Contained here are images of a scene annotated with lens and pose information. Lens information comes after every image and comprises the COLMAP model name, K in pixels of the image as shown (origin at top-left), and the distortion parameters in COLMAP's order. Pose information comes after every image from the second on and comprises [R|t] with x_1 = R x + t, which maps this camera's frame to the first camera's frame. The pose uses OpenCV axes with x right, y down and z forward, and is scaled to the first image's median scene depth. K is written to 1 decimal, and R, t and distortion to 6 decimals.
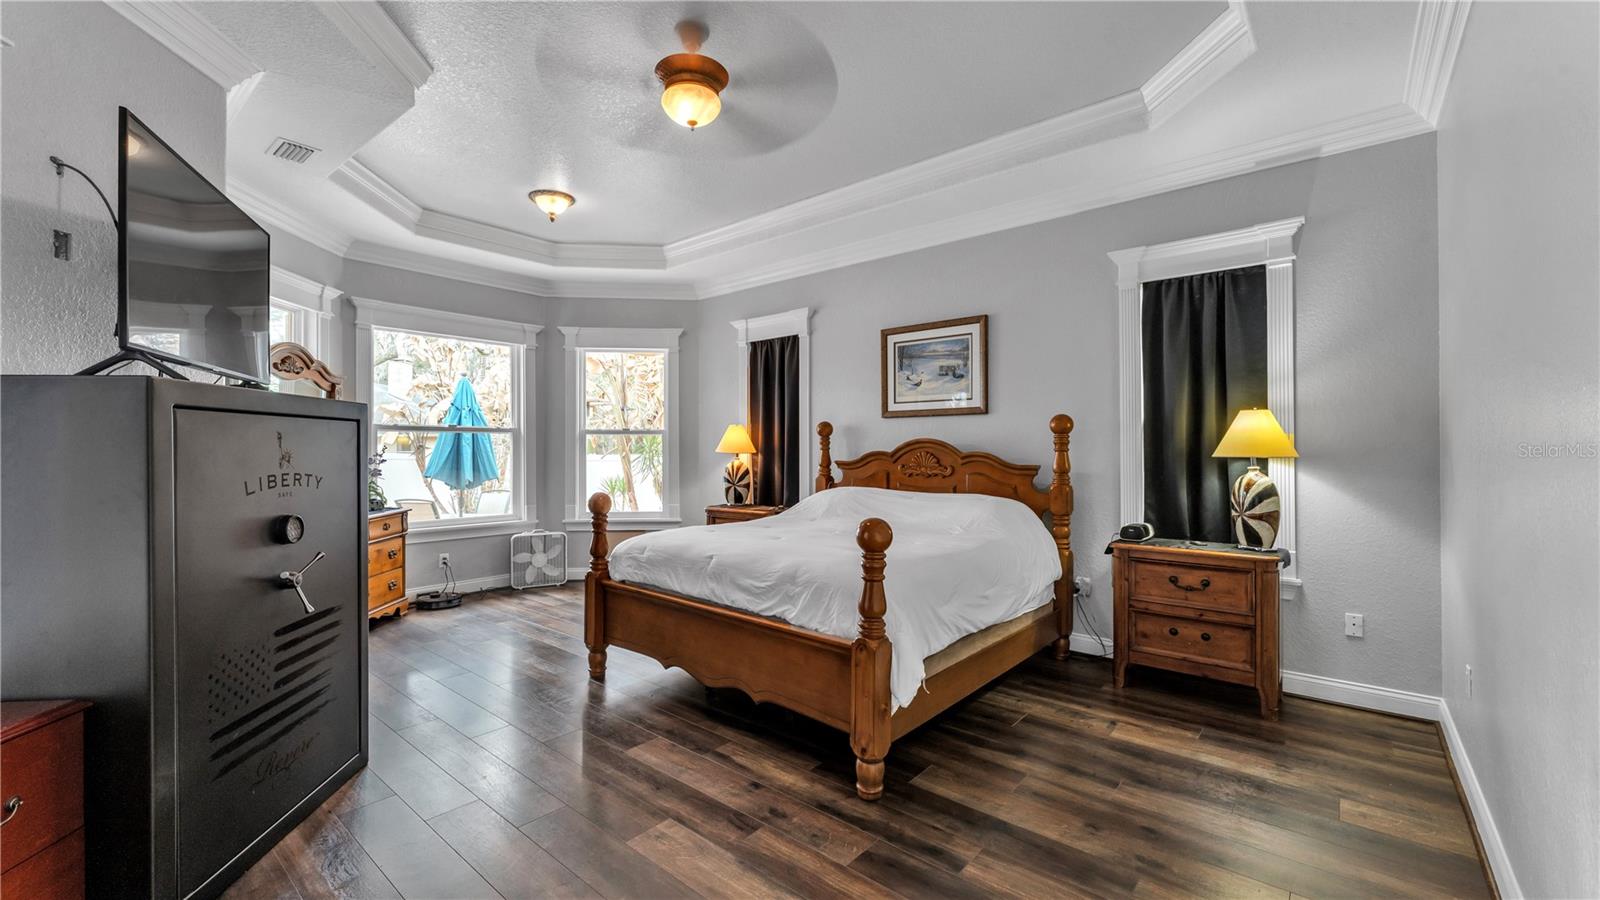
lens RADIAL K [[650.2, 0, 800.0], [0, 650.2, 450.0], [0, 0, 1]] dist [0.000711, 0.000065]
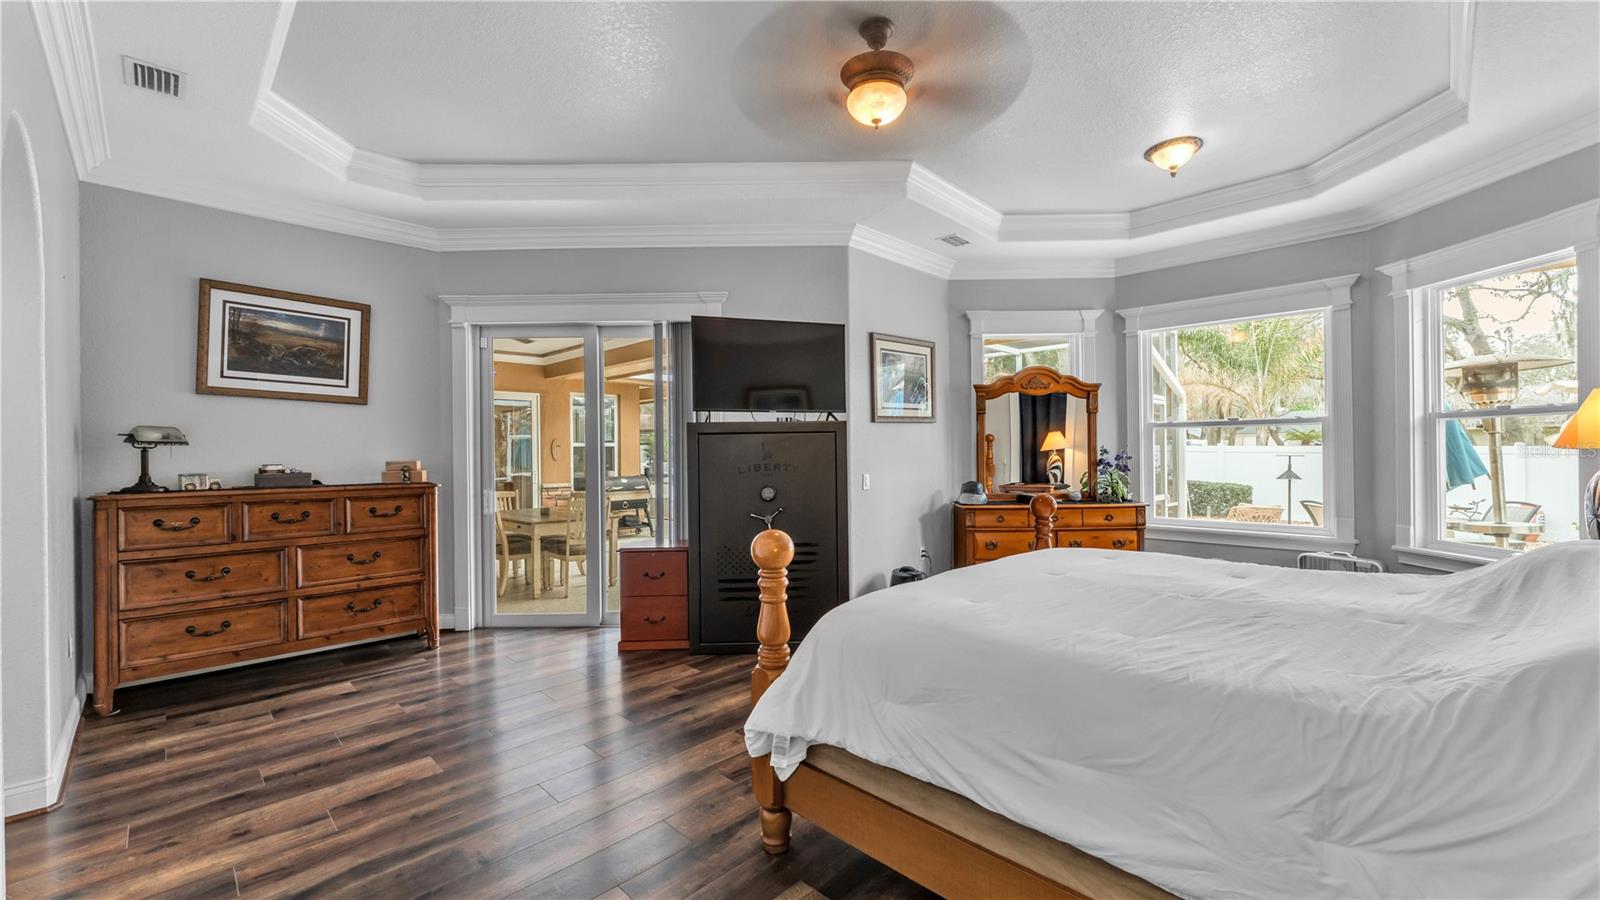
lens RADIAL K [[650.2, 0, 800.0], [0, 650.2, 450.0], [0, 0, 1]] dist [0.000711, 0.000065]
pose [[-0.096084, -0.001365, -0.995372, 0.489301], [0.012075, 0.999924, -0.002537, 0.000671], [0.995300, -0.012263, -0.096060, 0.569739]]
